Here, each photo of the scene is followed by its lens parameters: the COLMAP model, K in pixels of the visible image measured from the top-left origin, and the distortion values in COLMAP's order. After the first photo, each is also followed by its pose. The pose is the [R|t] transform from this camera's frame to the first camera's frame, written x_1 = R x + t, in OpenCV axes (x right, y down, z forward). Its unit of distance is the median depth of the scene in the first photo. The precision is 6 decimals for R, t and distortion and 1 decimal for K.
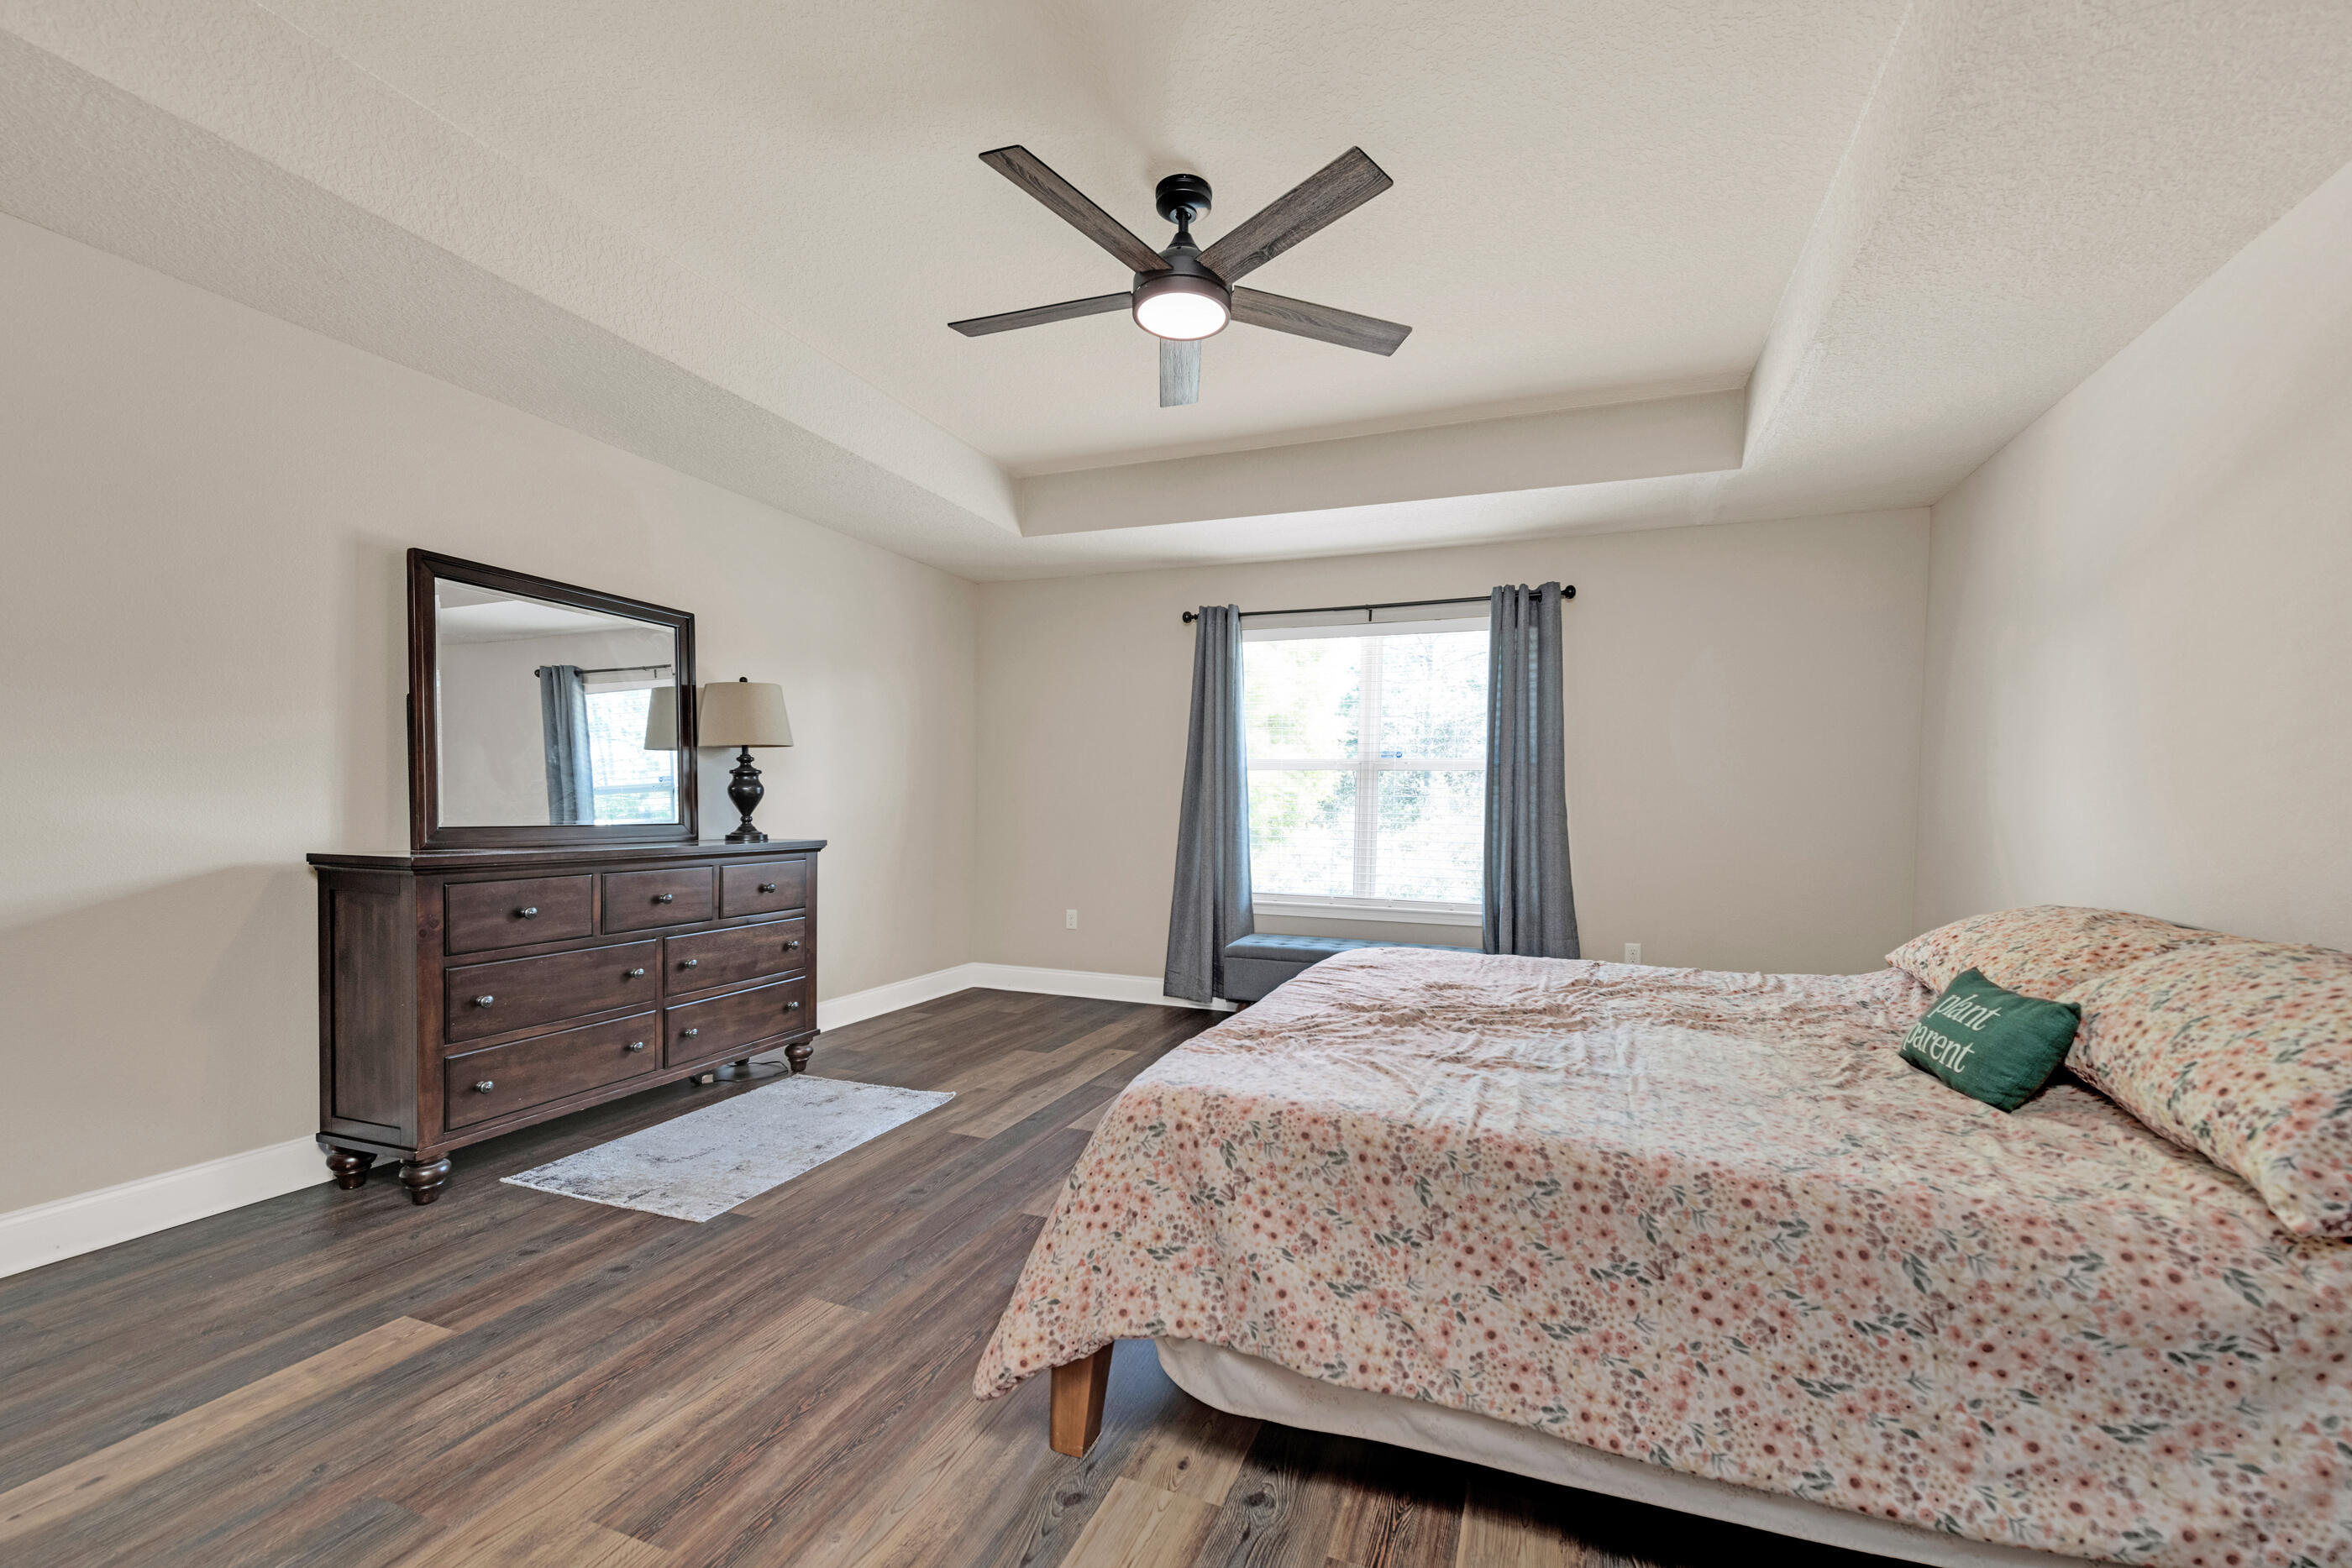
lens RADIAL K [[927.6, 0, 1176.0], [0, 927.6, 784.0], [0, 0, 1]] dist [0.001795, -0.000010]
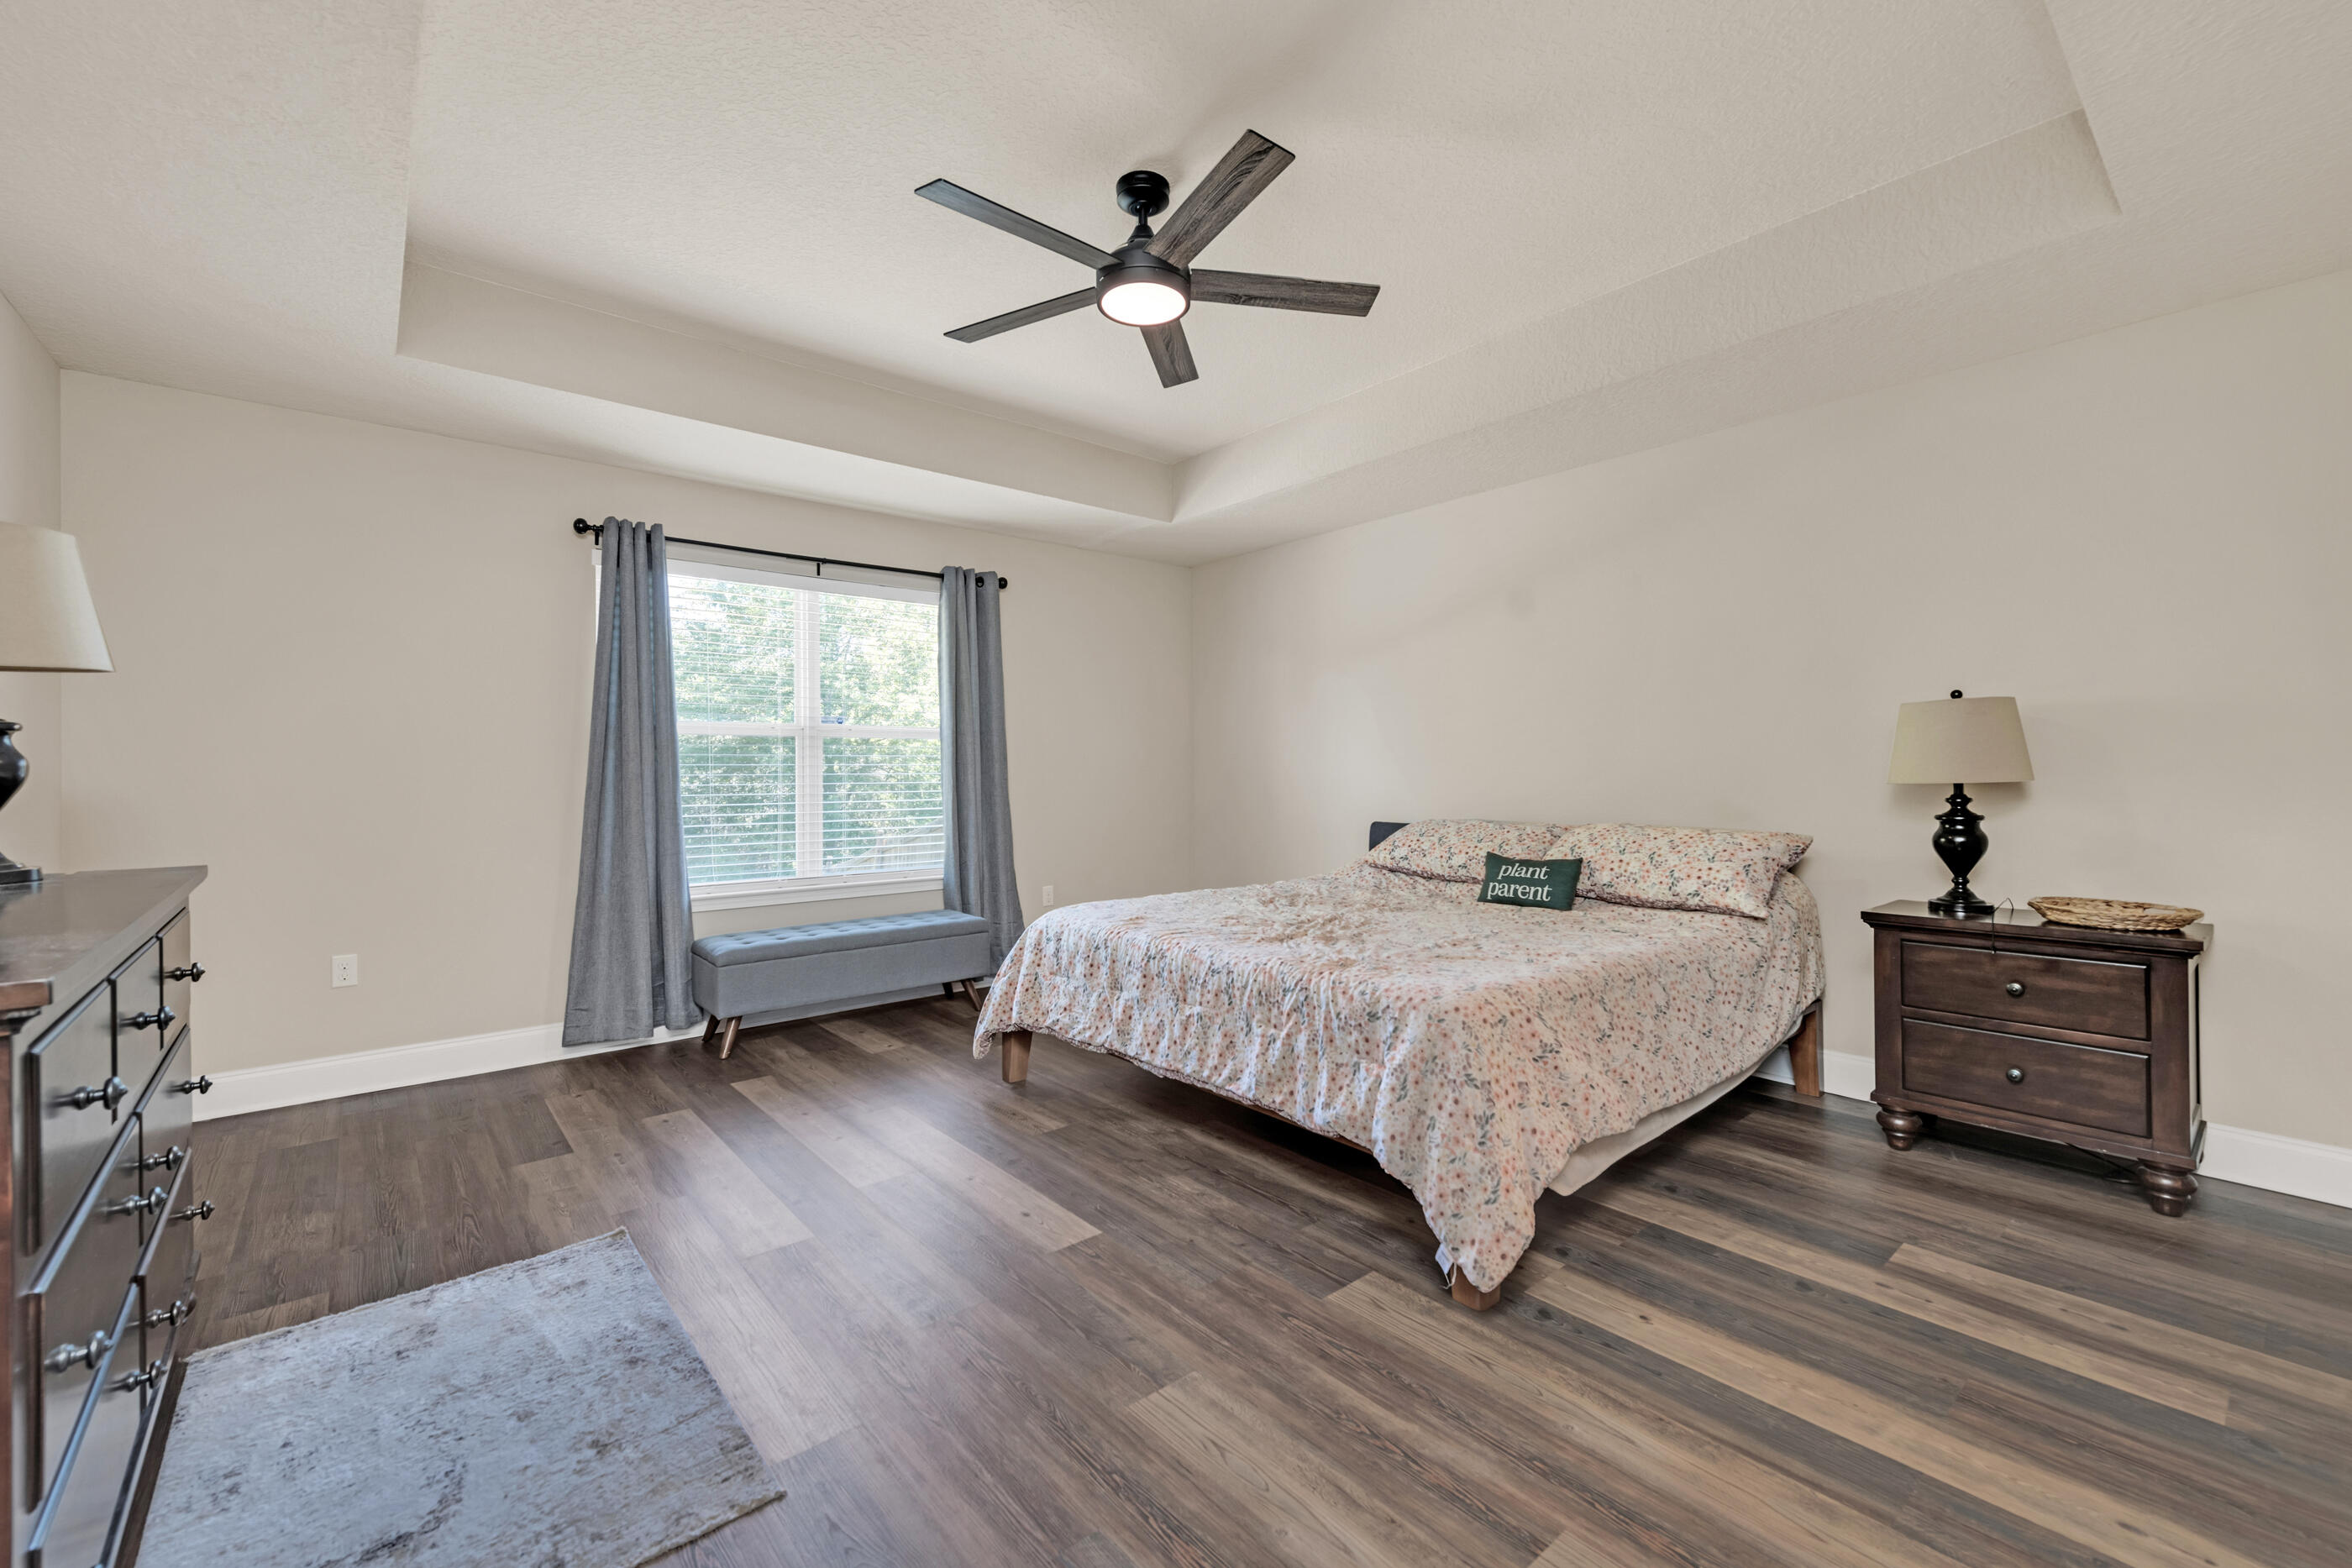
lens RADIAL K [[959.6, 0, 1174.1], [0, 959.6, 722.8], [0, 0, 1]] dist [0.000928, -0.000039]
pose [[0.498354, 0.022991, 0.866669, -0.617760], [-0.003075, 0.999689, -0.024751, -0.009353], [-0.866968, 0.009670, 0.498270, 0.305730]]
